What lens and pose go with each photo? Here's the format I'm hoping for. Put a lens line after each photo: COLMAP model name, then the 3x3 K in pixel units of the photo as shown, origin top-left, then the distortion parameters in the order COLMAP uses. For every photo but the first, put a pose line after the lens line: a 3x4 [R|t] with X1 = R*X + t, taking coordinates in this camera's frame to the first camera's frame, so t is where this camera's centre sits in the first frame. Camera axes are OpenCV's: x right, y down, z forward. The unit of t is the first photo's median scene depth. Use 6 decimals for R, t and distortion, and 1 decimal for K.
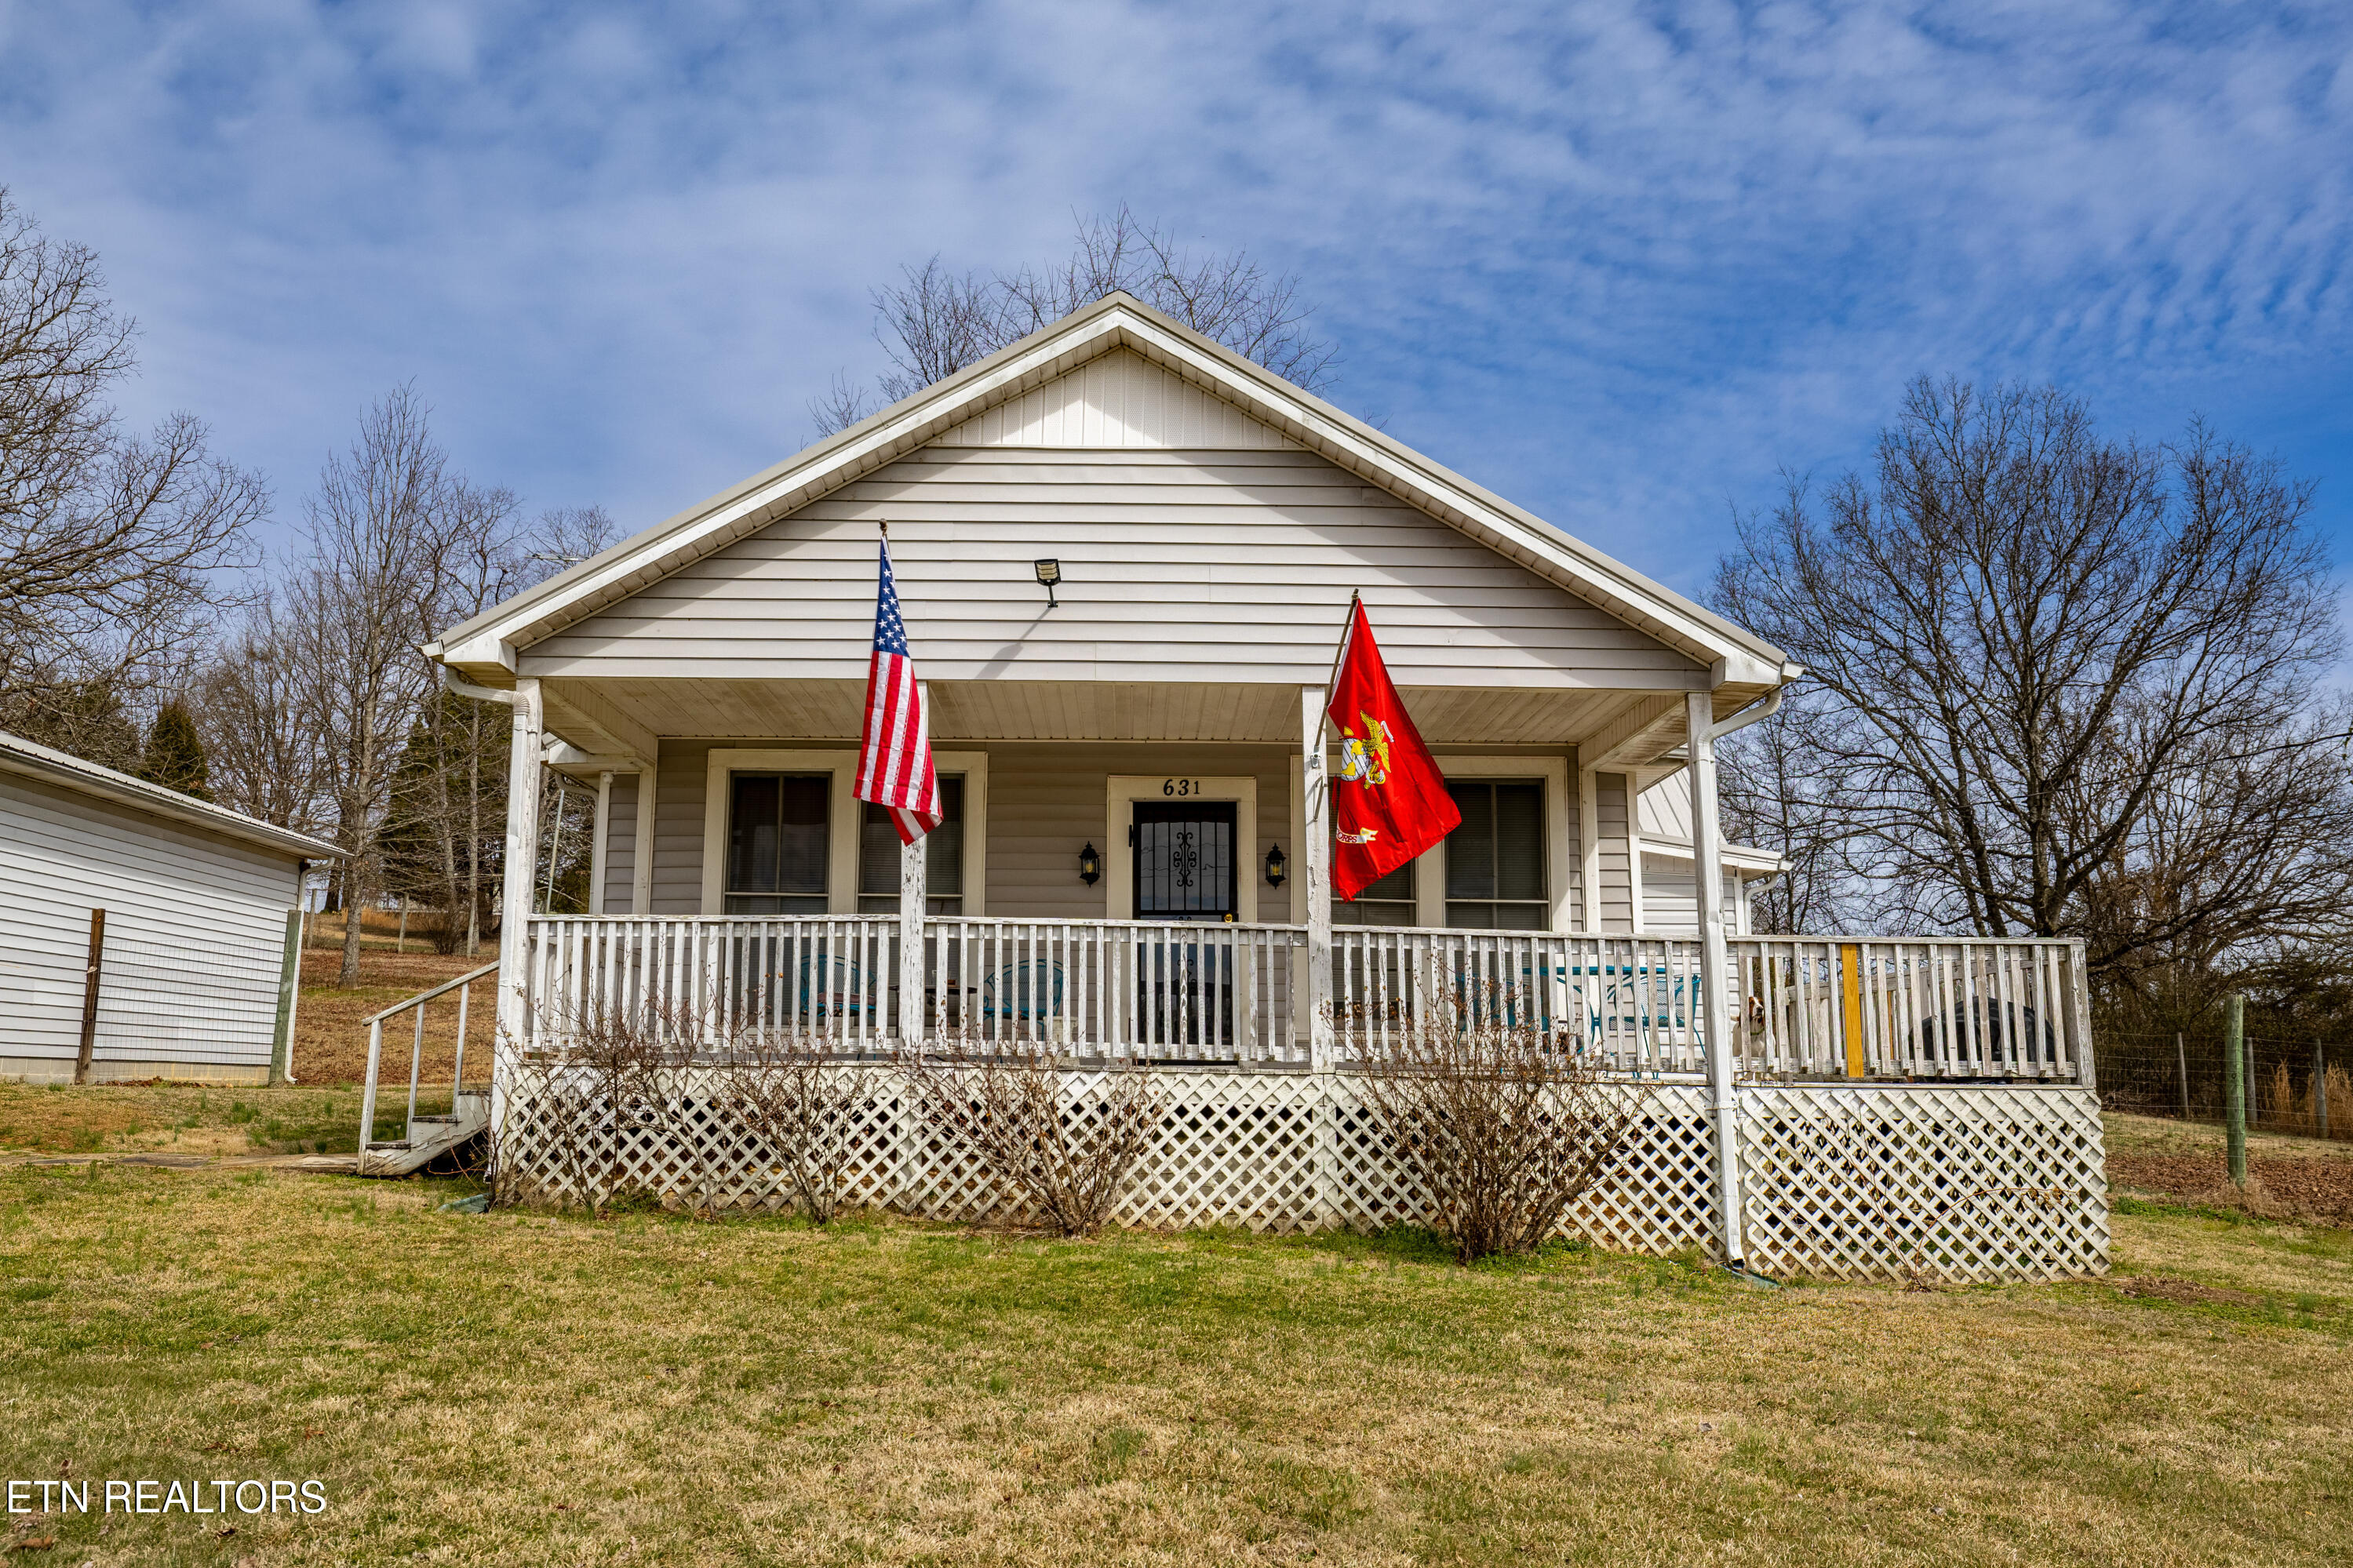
lens RADIAL K [[1912.4, 0, 1169.7], [0, 1912.4, 787.0], [0, 0, 1]] dist [-0.013481, 0.008747]
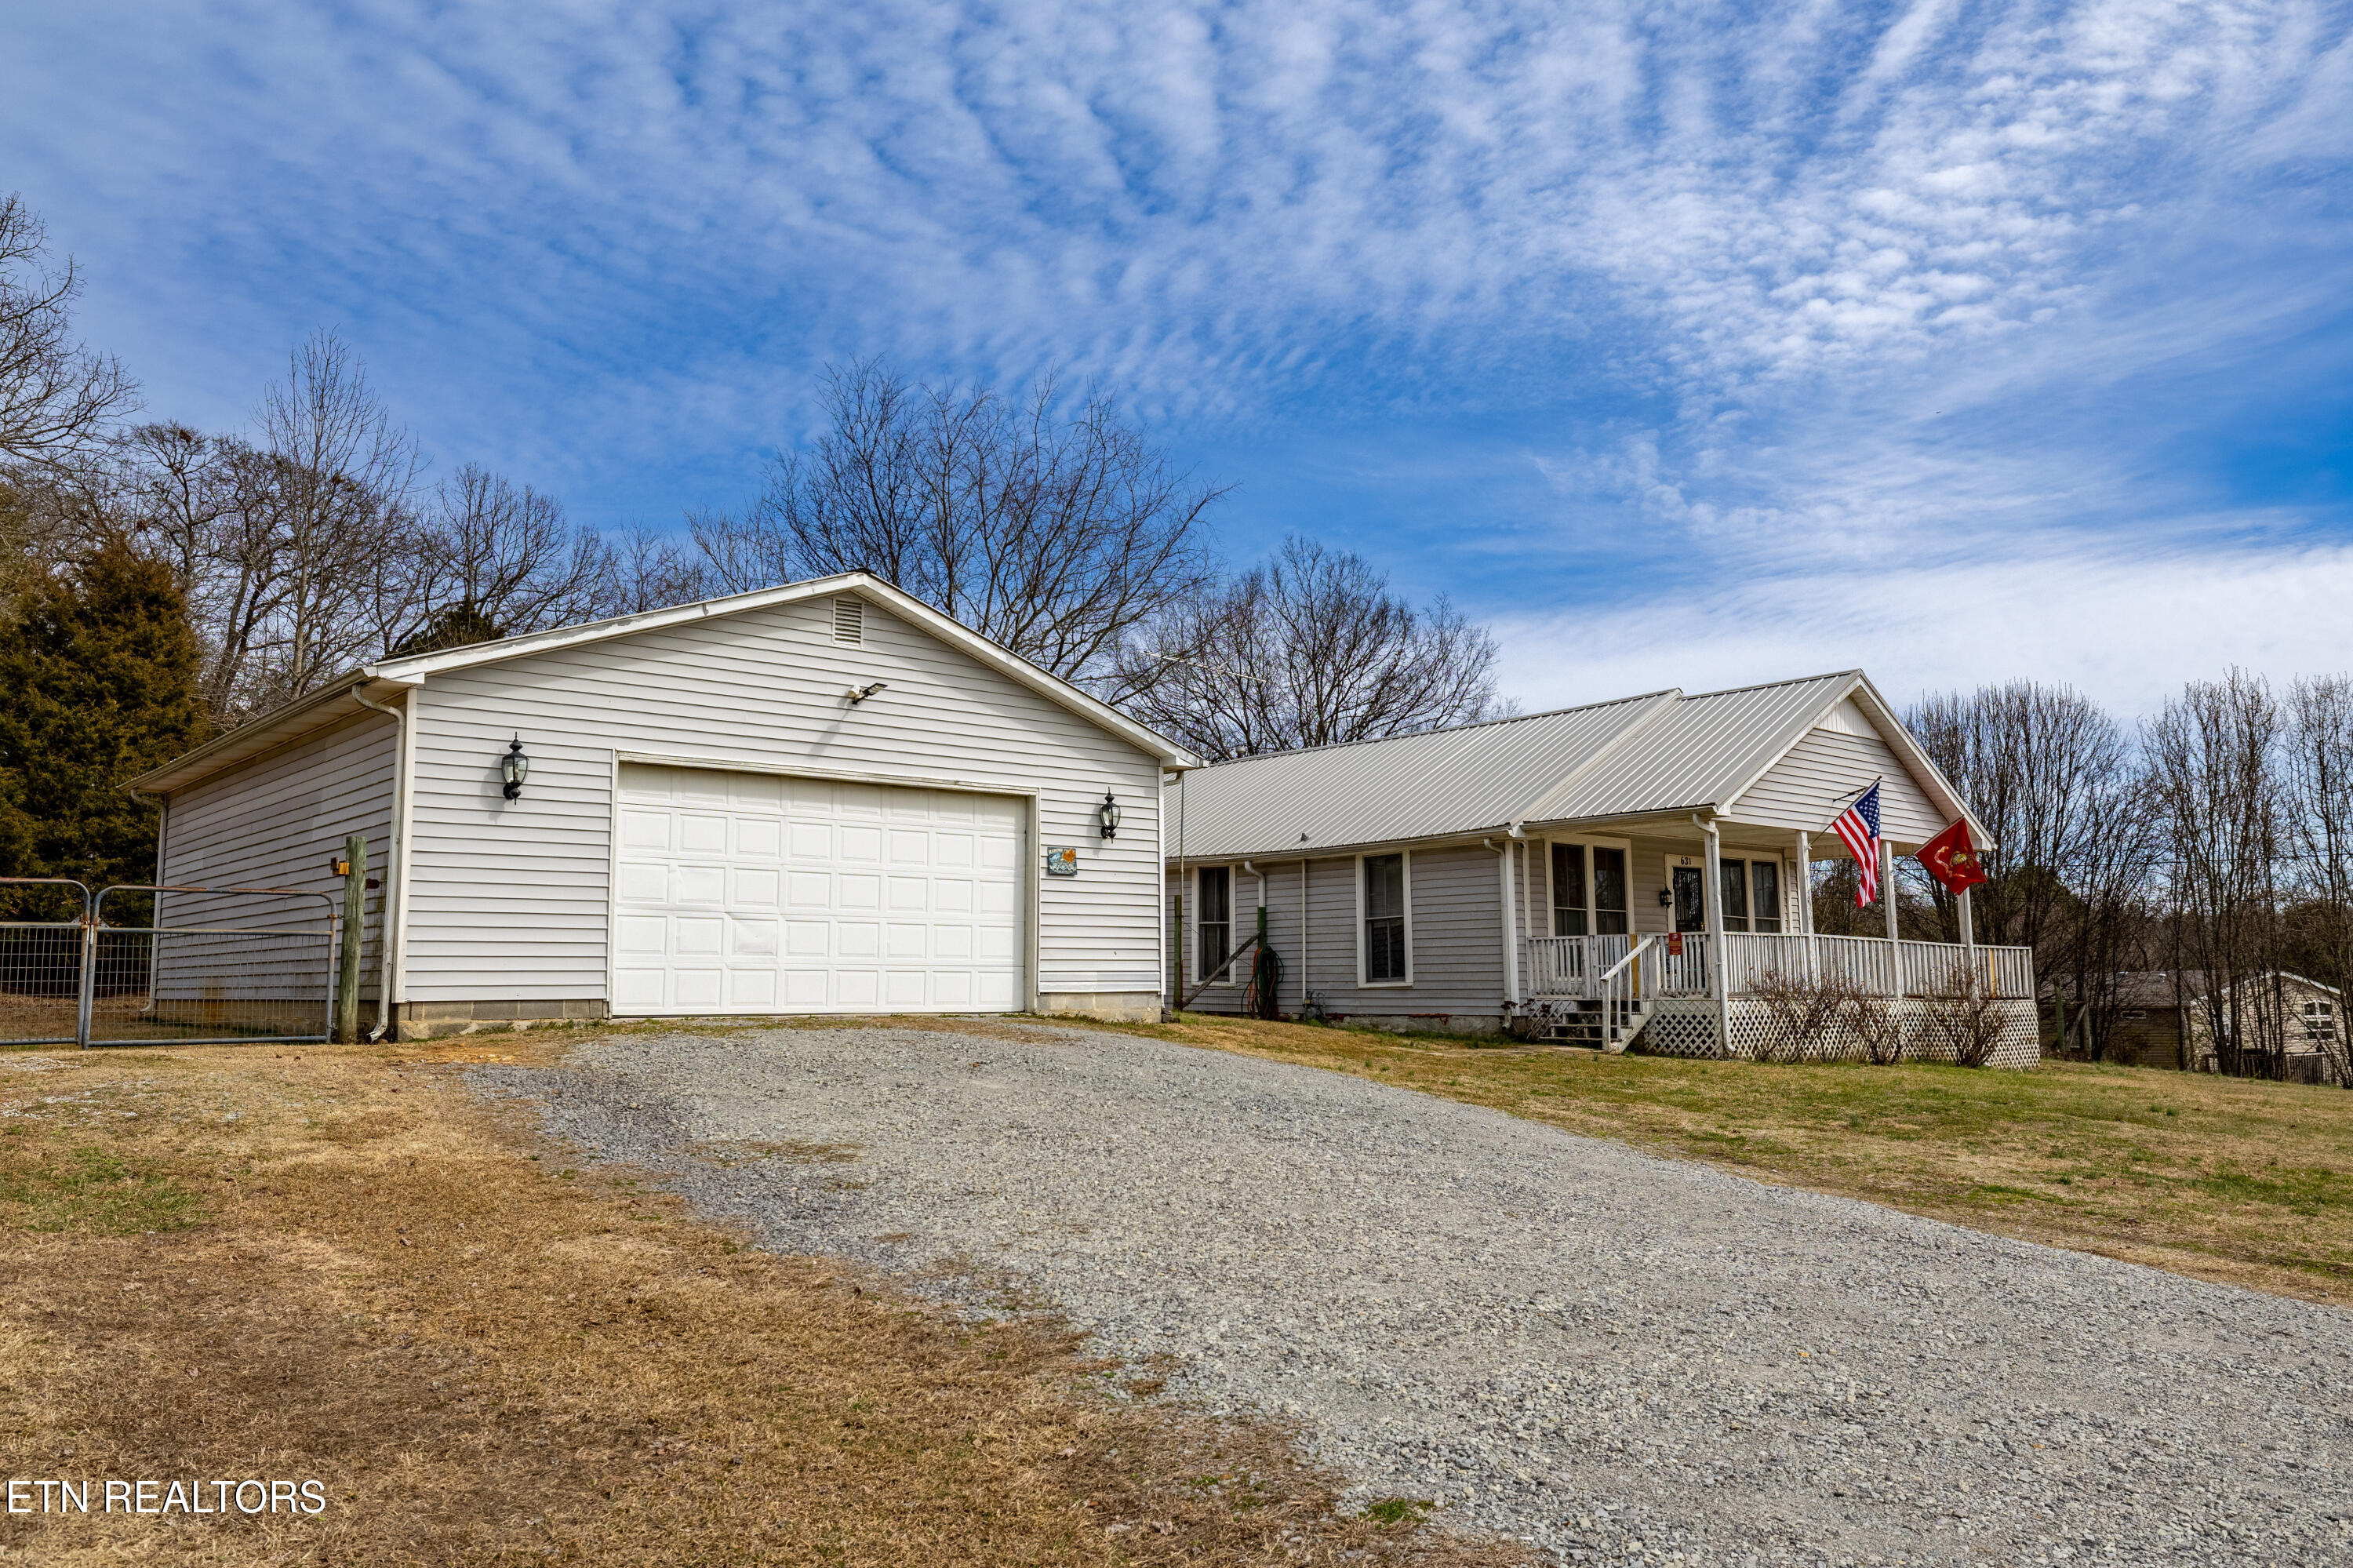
lens RADIAL K [[1709.7, 0, 1134.8], [0, 1709.7, 711.8], [0, 0, 1]] dist [0.003290, -0.004709]
pose [[0.769641, 0.093930, 0.631530, -0.137873], [-0.094639, 0.994976, -0.032651, -0.003657], [-0.631424, -0.034638, 0.774664, -0.004727]]
